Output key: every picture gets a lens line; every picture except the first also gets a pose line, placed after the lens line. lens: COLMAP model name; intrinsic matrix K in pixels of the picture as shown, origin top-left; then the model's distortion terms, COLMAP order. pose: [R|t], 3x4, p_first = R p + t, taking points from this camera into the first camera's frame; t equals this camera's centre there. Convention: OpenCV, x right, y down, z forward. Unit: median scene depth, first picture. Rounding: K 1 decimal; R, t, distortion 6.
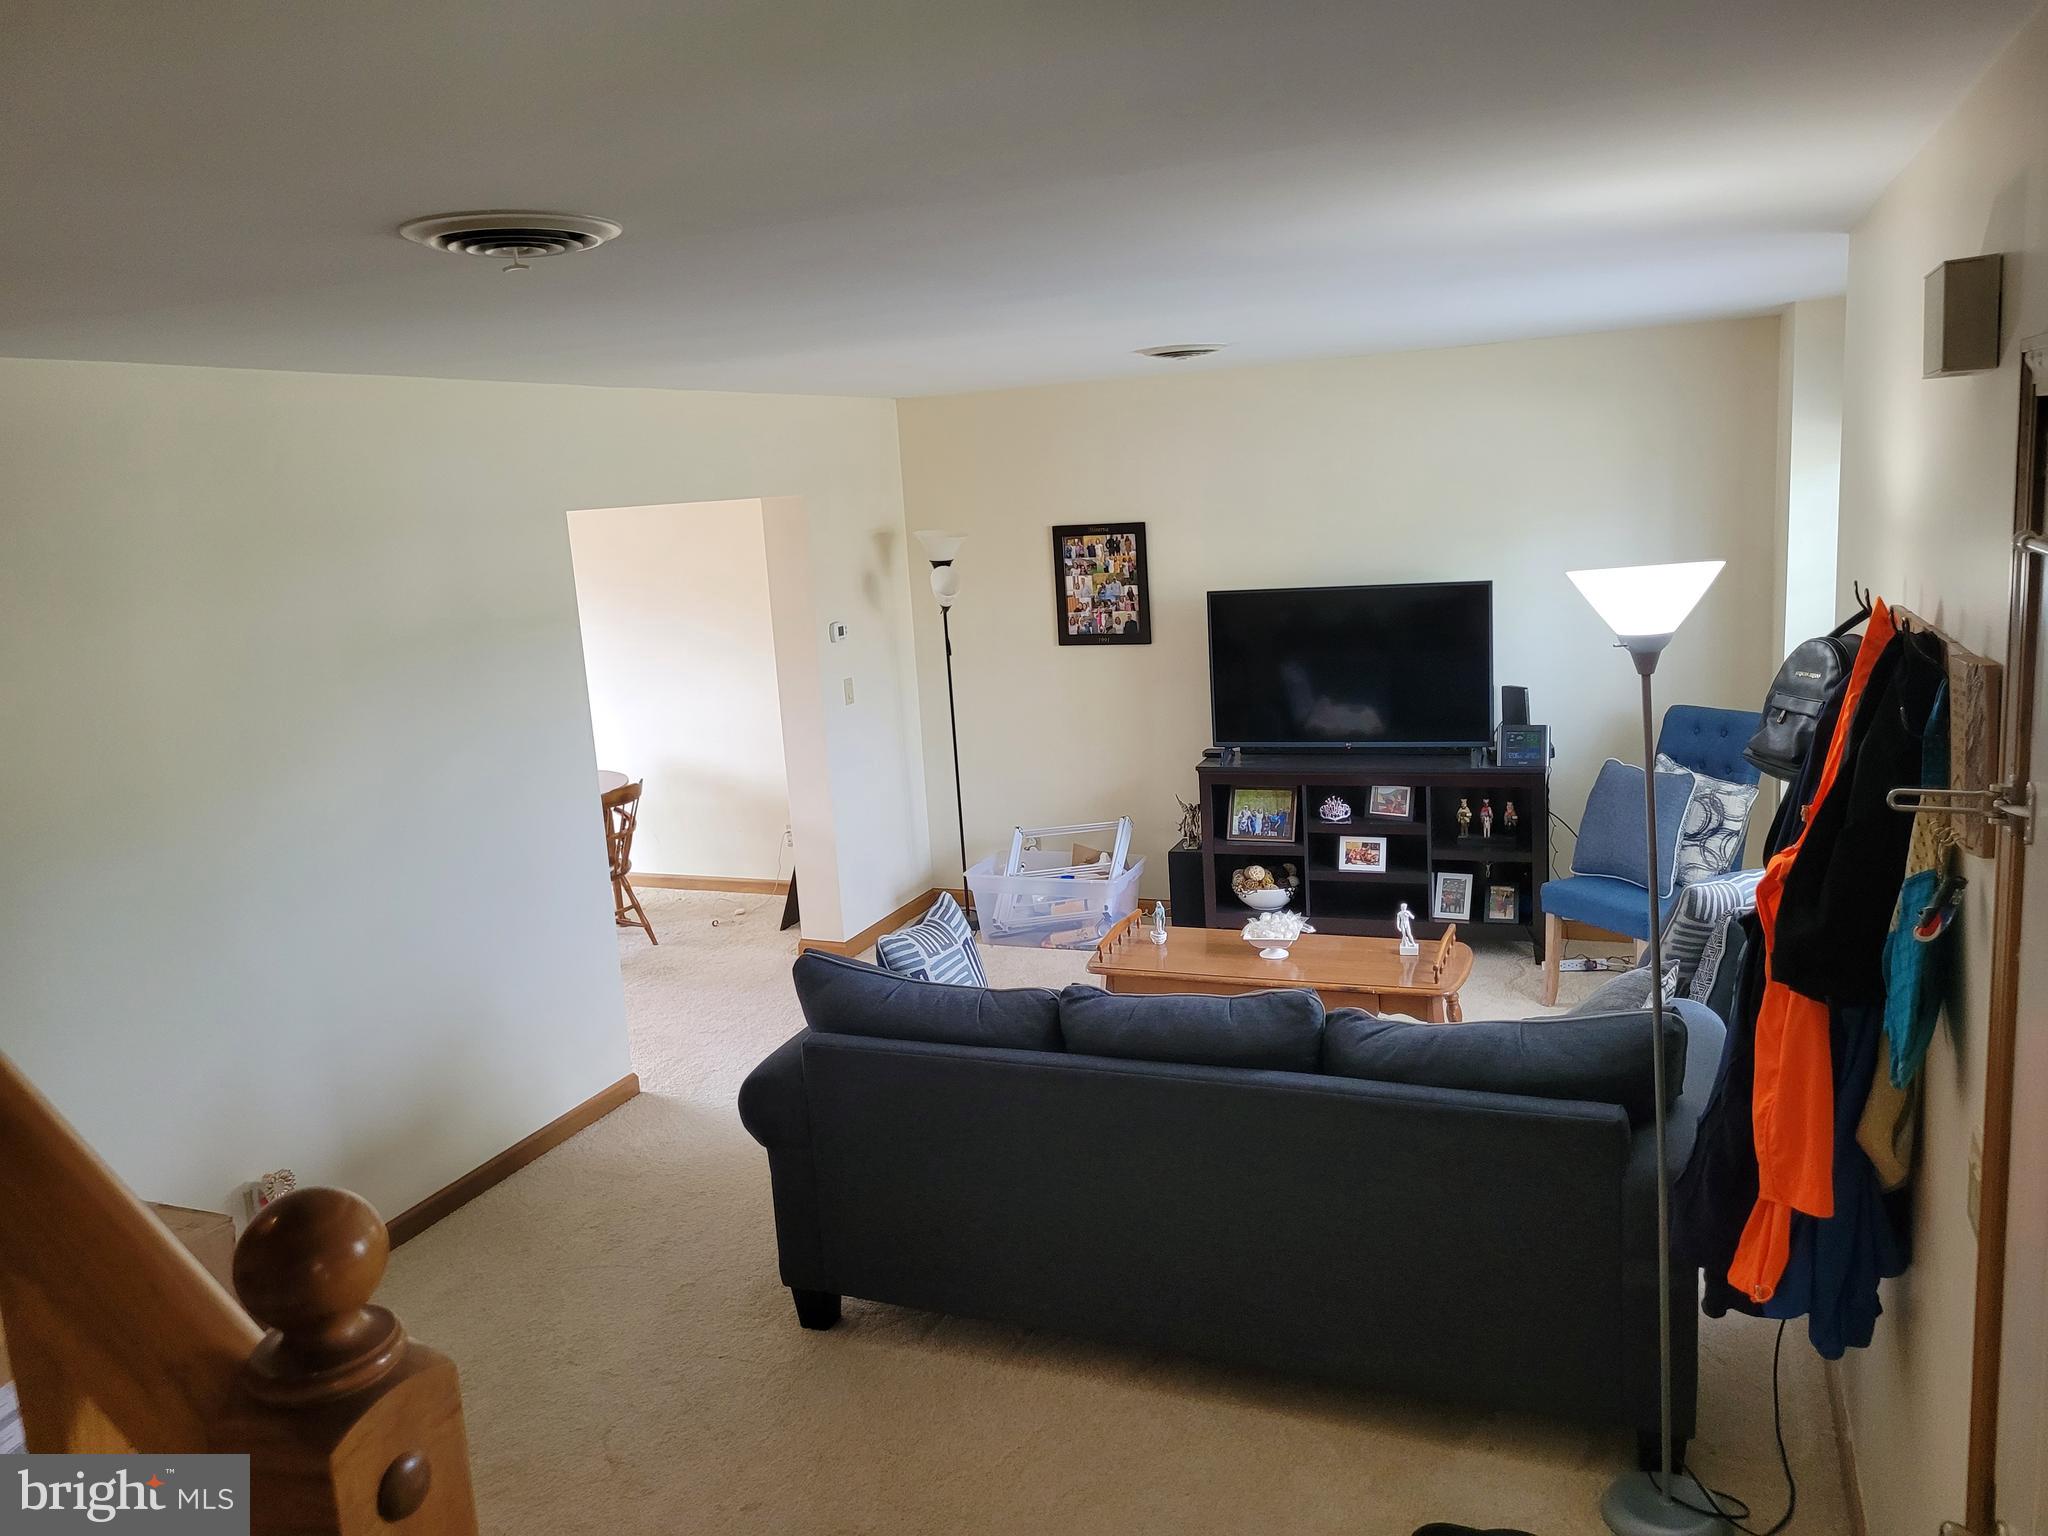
lens RADIAL K [[1539.8, 0, 1012.5], [0, 1539.8, 748.5], [0, 0, 1]] dist [0.037003, -0.034478]
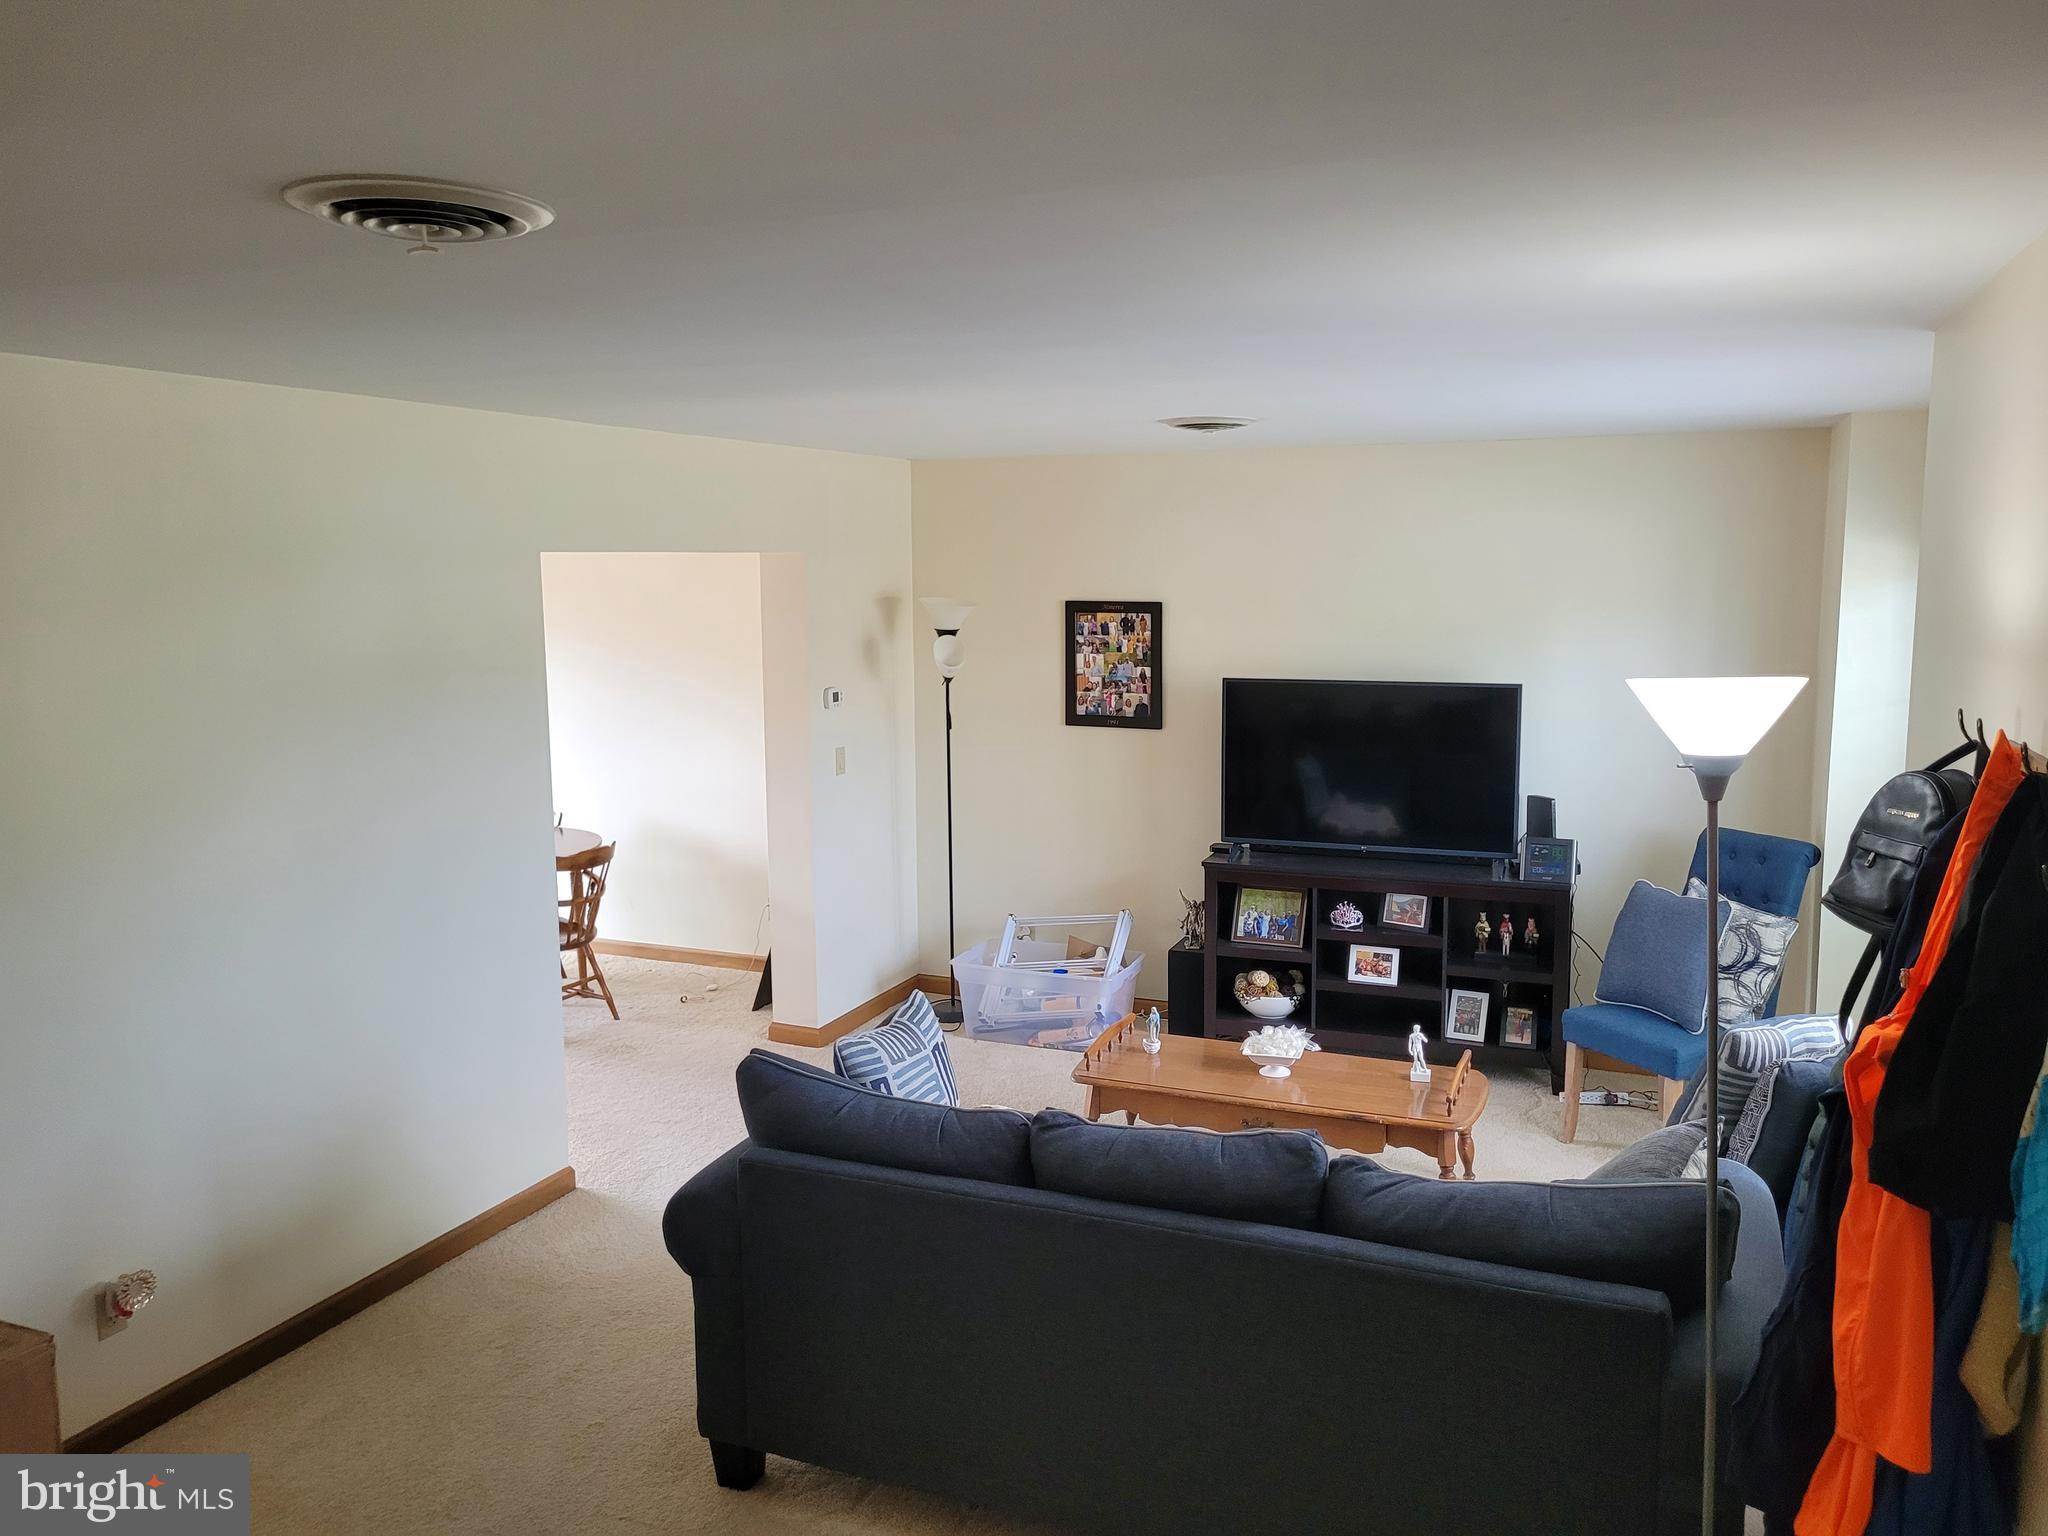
lens RADIAL K [[1539.8, 0, 1060.0], [0, 1539.8, 734.4], [0, 0, 1]] dist [0.037003, -0.034478]
pose [[0.998137, 0.057696, 0.019860, 0.010907], [-0.056437, 0.996663, -0.058968, -0.006577], [-0.023196, 0.057738, 0.998062, 0.068327]]
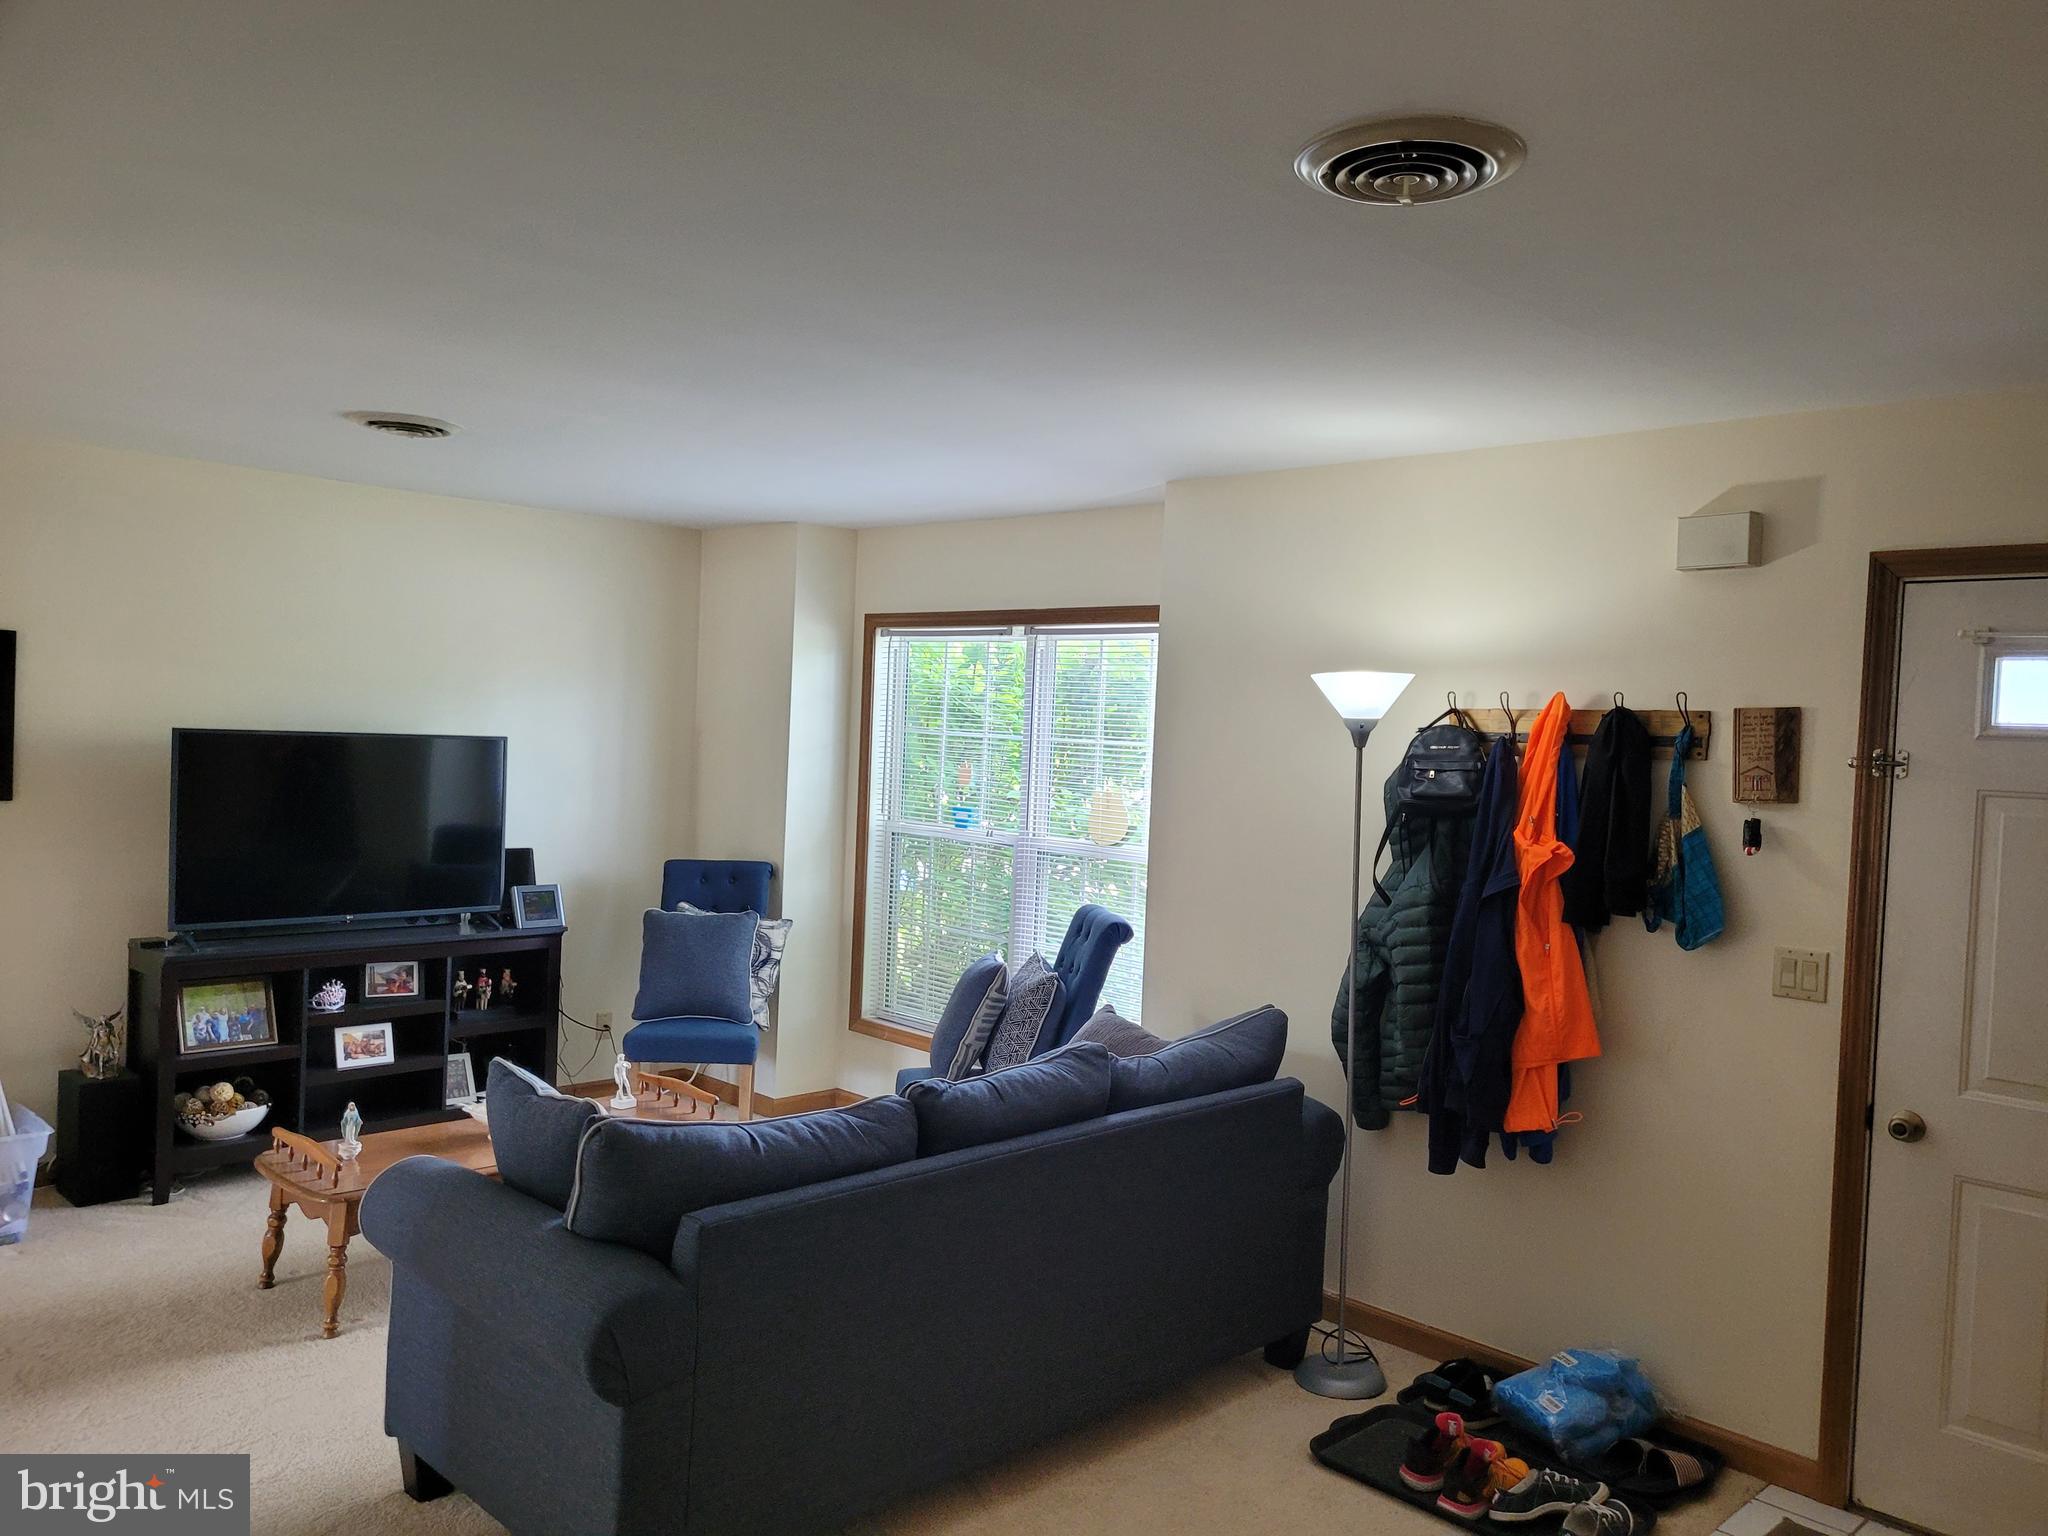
lens RADIAL K [[1539.8, 0, 1039.3], [0, 1539.8, 764.8], [0, 0, 1]] dist [0.037003, -0.034478]
pose [[0.369300, 0.061069, 0.927302, -0.532014], [0.094090, 0.990254, -0.102686, 0.045334], [-0.924535, 0.125172, 0.359954, 0.389712]]
